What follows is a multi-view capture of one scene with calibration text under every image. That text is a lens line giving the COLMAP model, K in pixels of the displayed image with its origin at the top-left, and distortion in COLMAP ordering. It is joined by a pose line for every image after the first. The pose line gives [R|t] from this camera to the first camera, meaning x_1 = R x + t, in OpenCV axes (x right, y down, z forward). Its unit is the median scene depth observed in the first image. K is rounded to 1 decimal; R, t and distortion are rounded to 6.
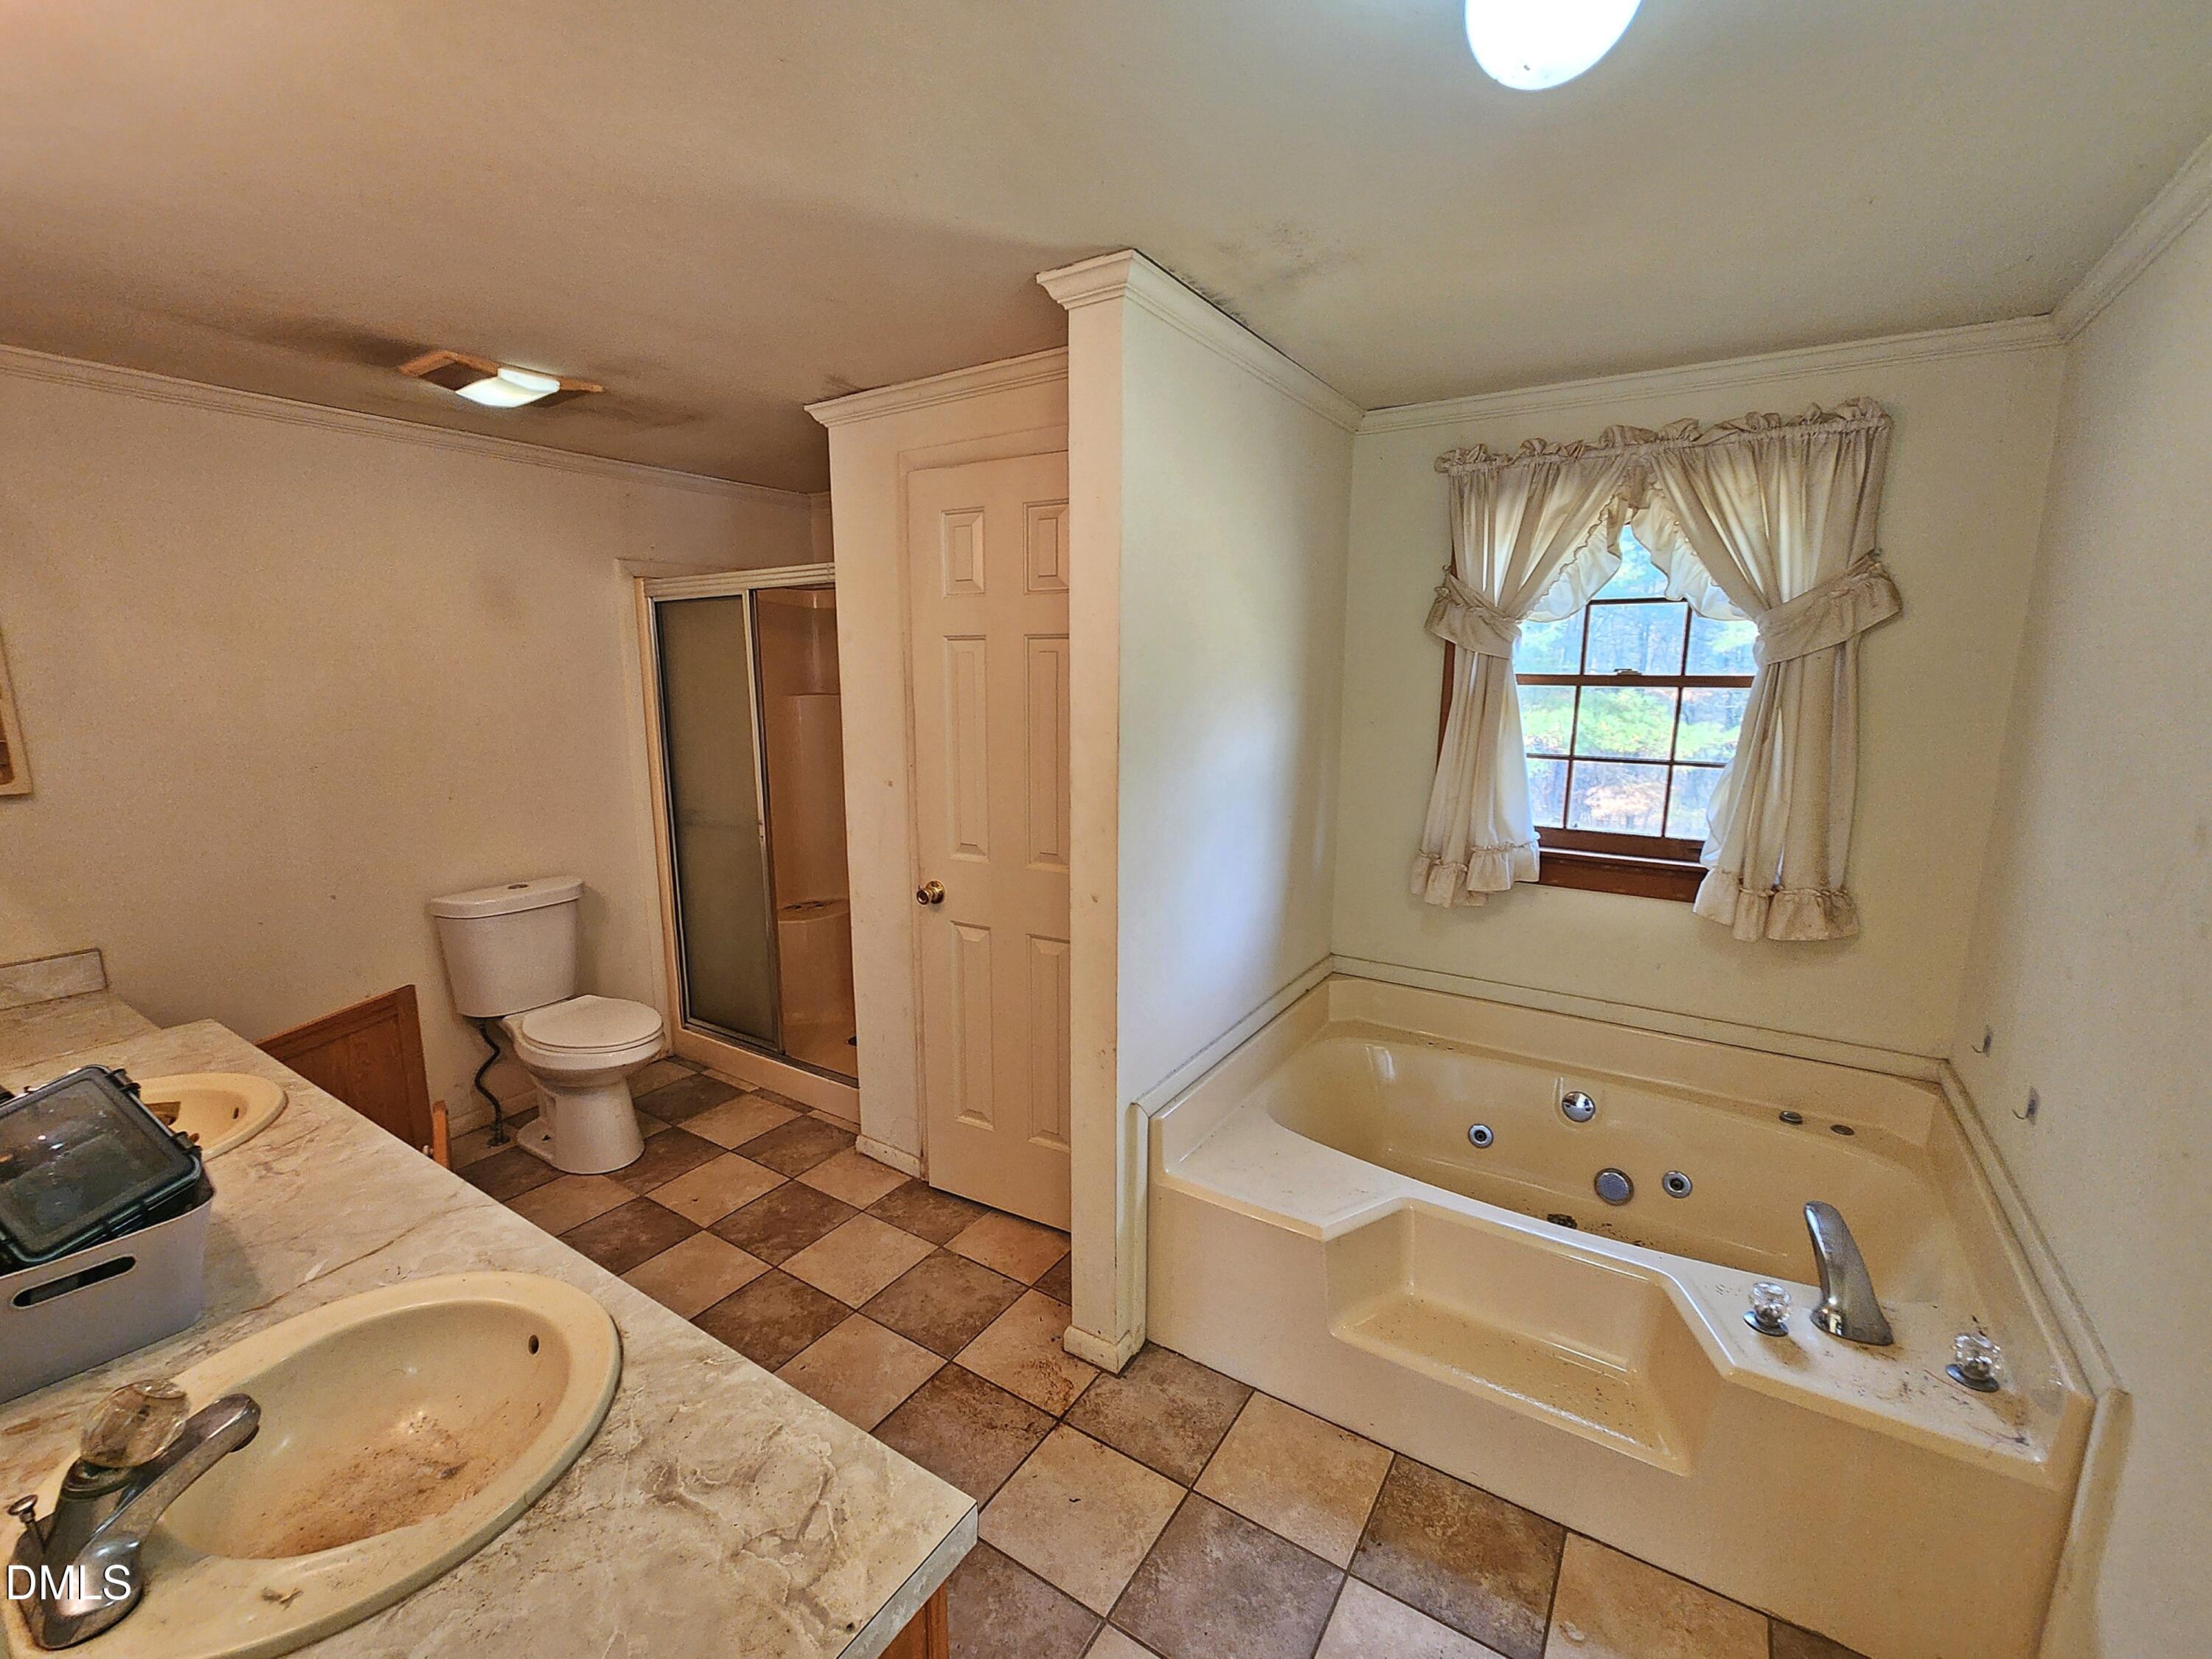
lens RADIAL K [[925.4, 0, 1074.9], [0, 925.4, 833.0], [0, 0, 1]] dist [-0.001409, 0.000377]
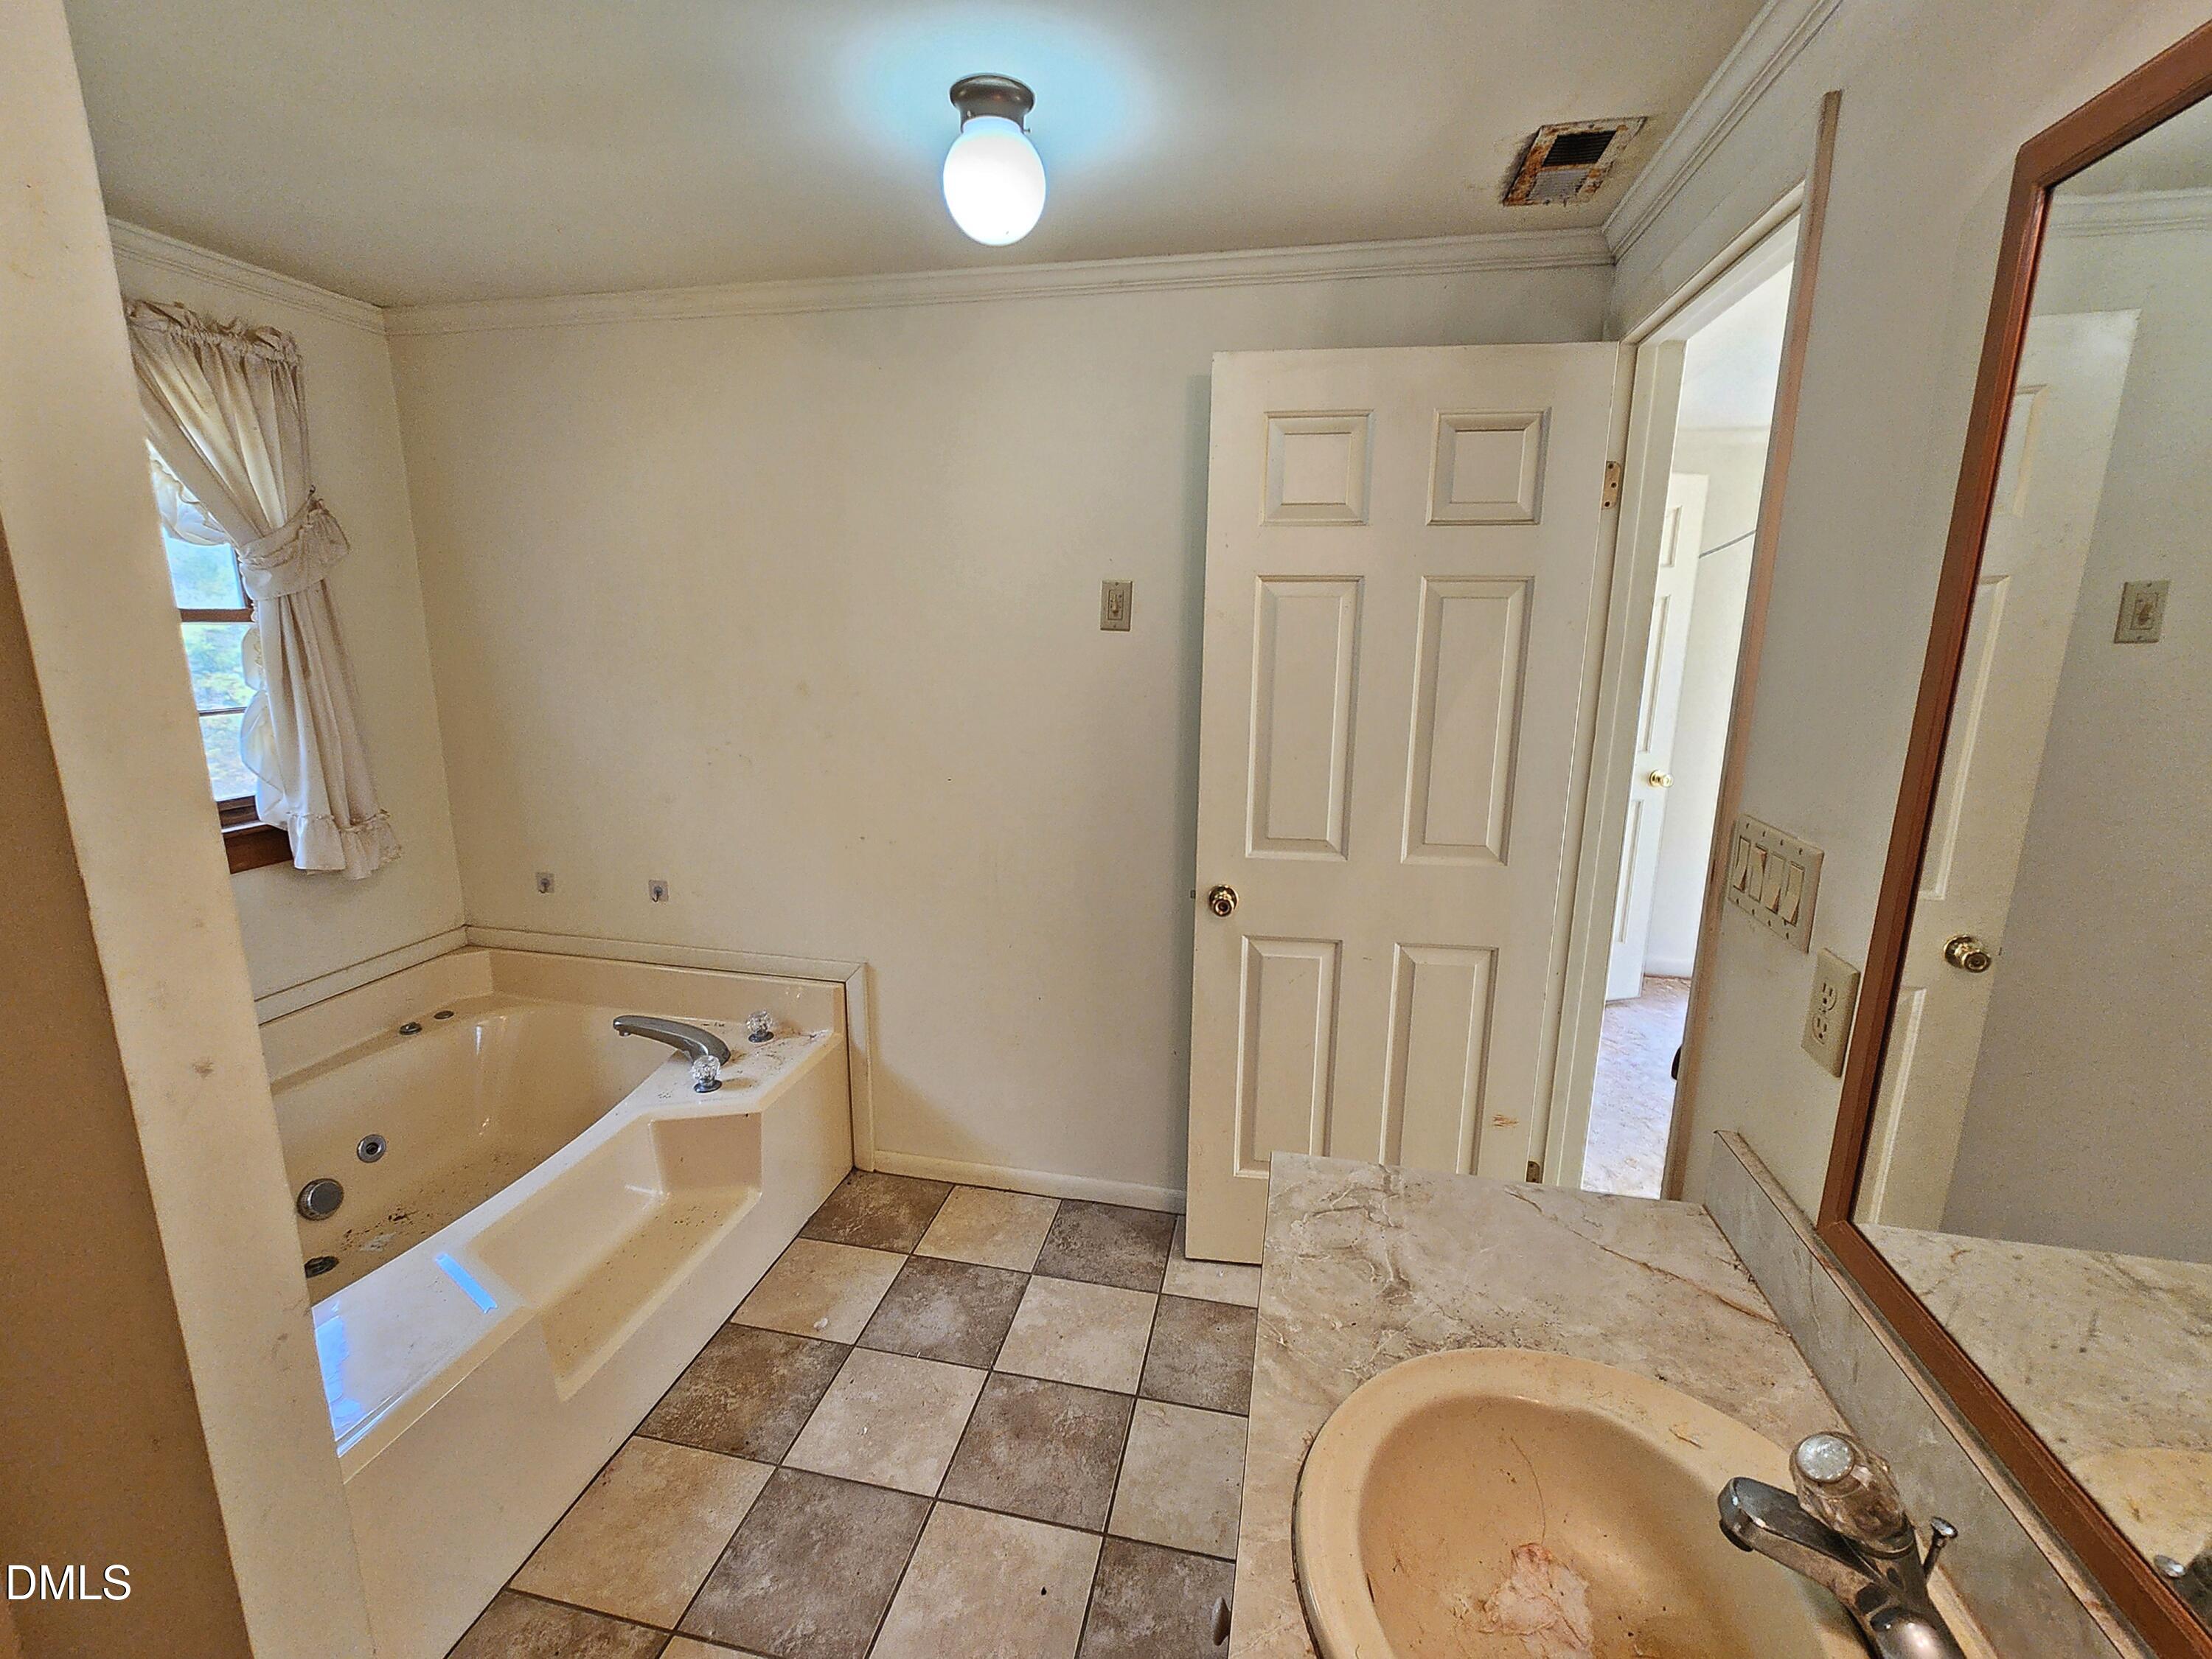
lens RADIAL K [[959.4, 0, 1083.6], [0, 959.4, 820.6], [0, 0, 1]] dist [0.001195, 0.000274]
pose [[-0.341131, -0.201790, 0.918102, -0.467570], [0.161177, 0.949667, 0.268615, -0.093685], [-0.926095, 0.239610, -0.291437, 0.564292]]
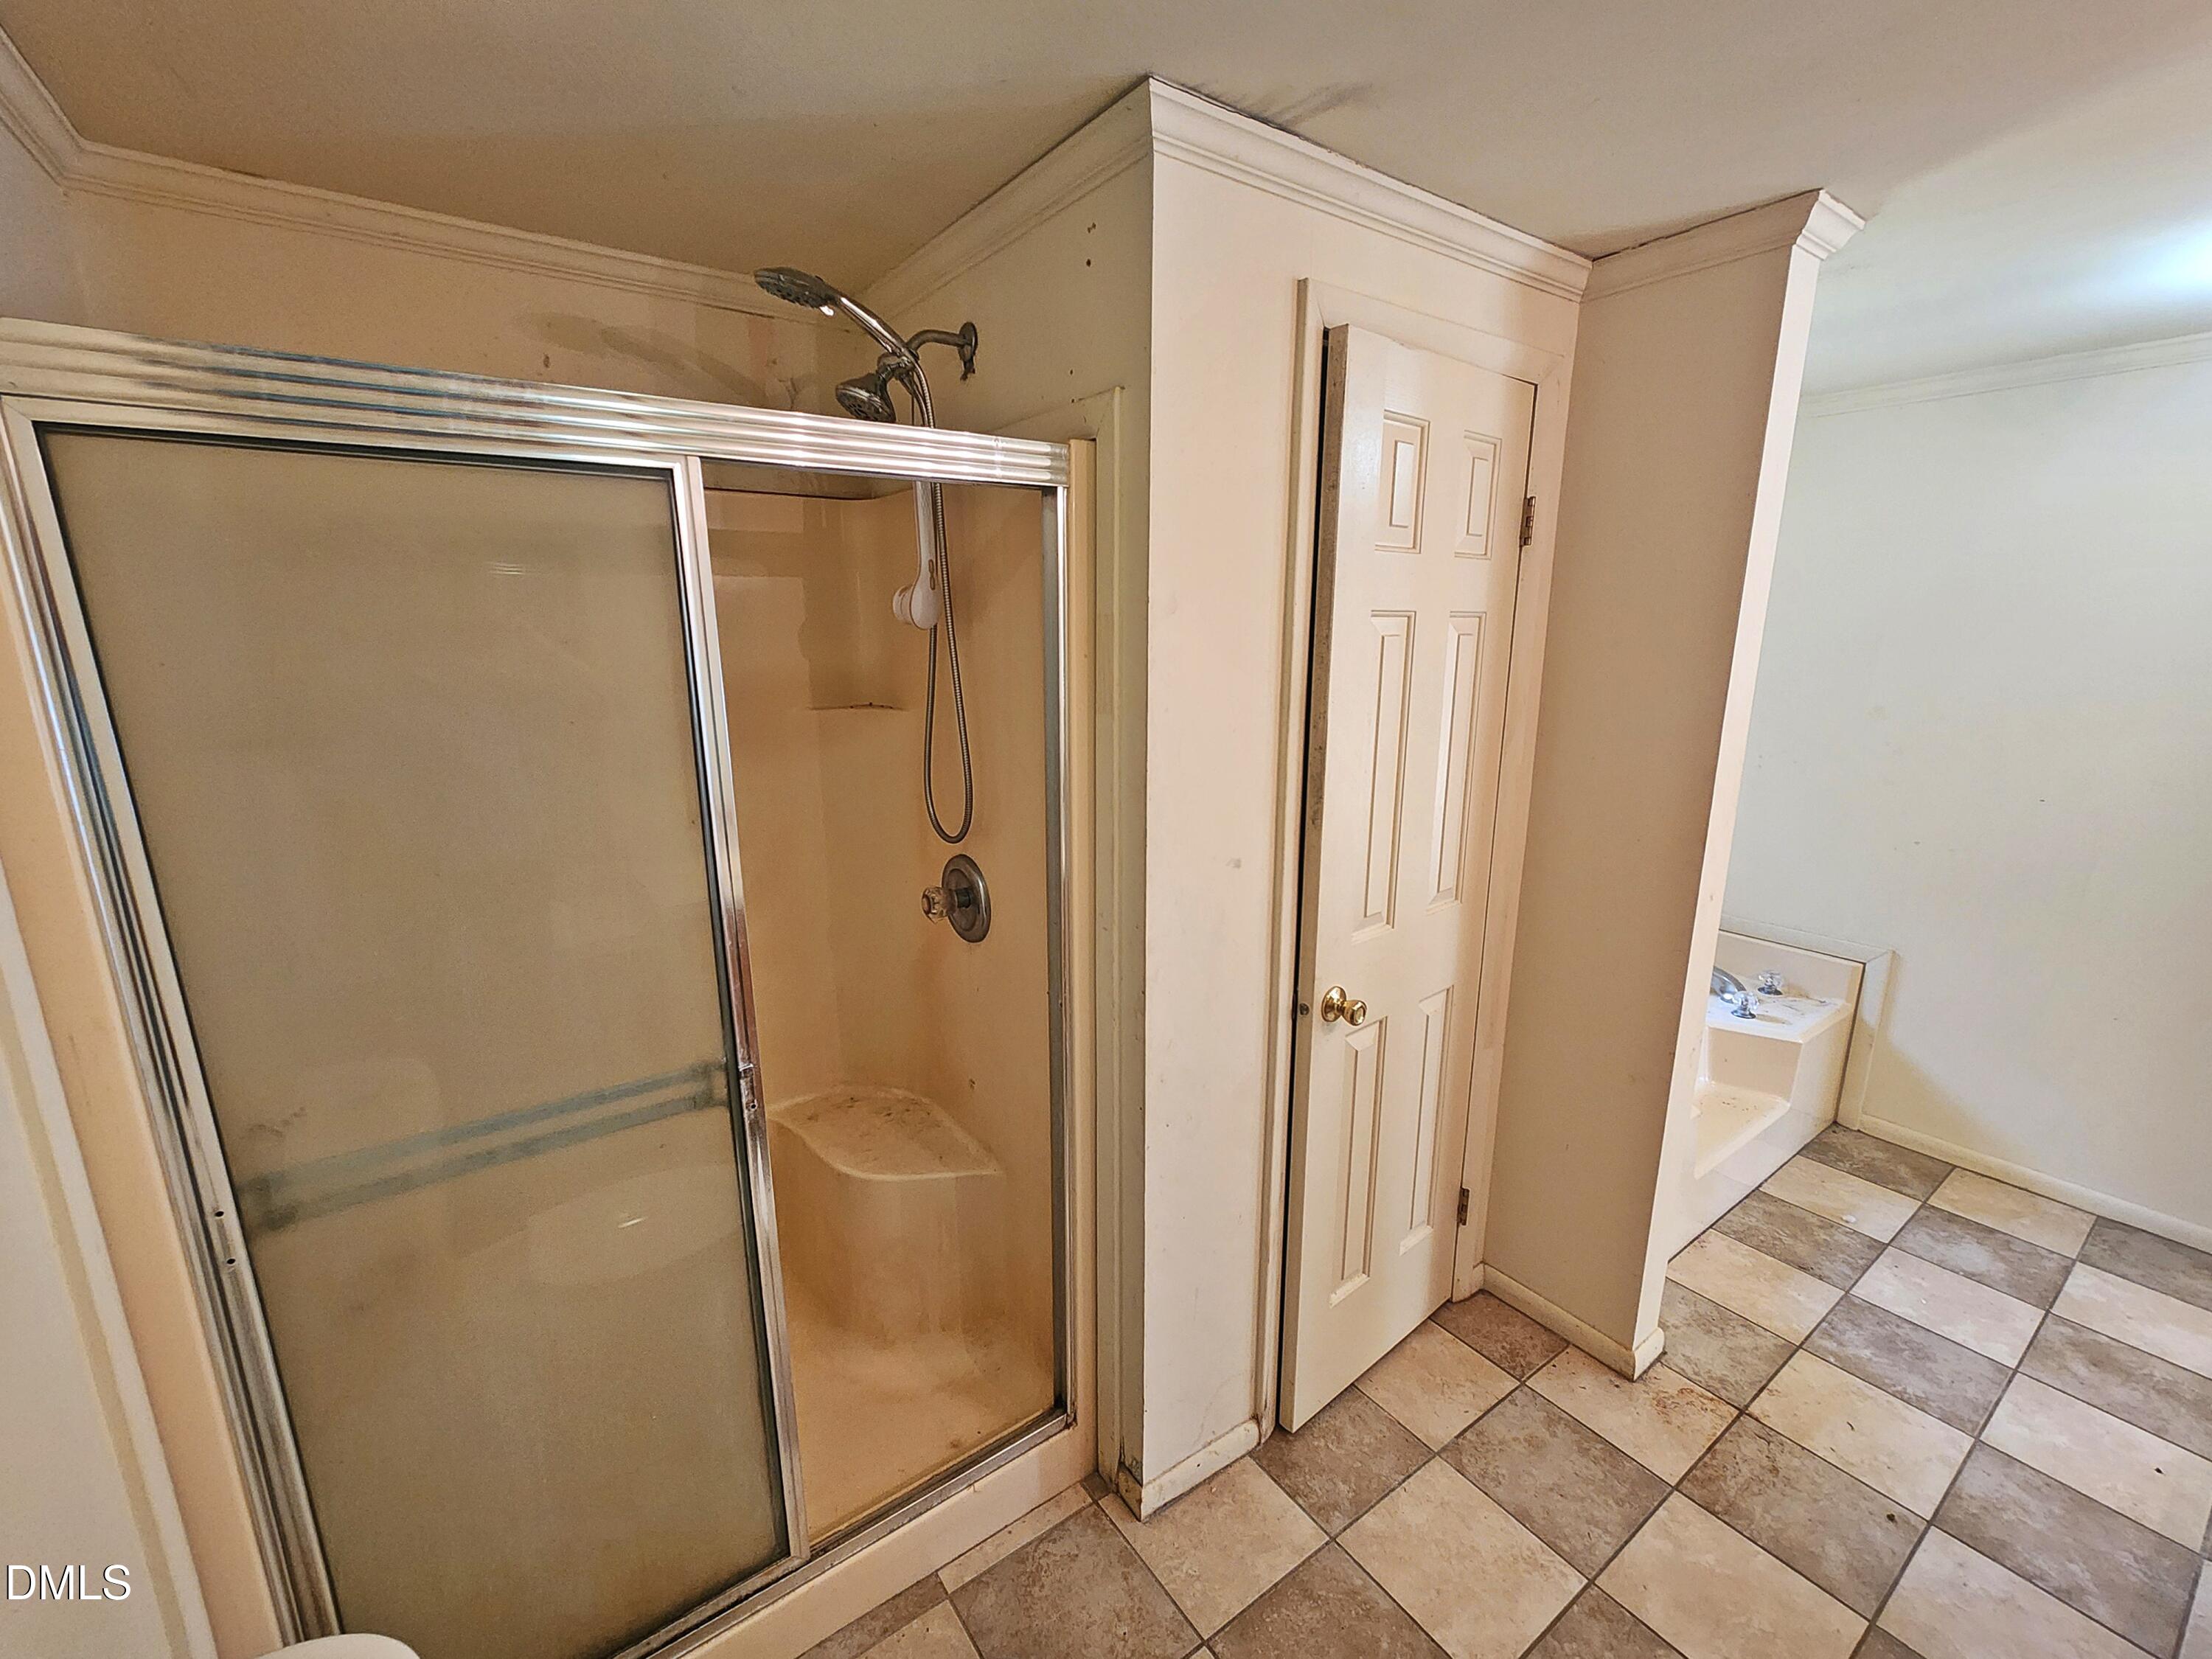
lens RADIAL K [[909.1, 0, 1106.0], [0, 909.1, 829.5], [0, 0, 1]] dist [0.000640, -0.004198]
pose [[0.370226, -0.211637, 0.904513, -0.849463], [0.165910, 0.973111, 0.159779, -0.208361], [-0.914006, 0.090913, 0.395383, 0.979675]]
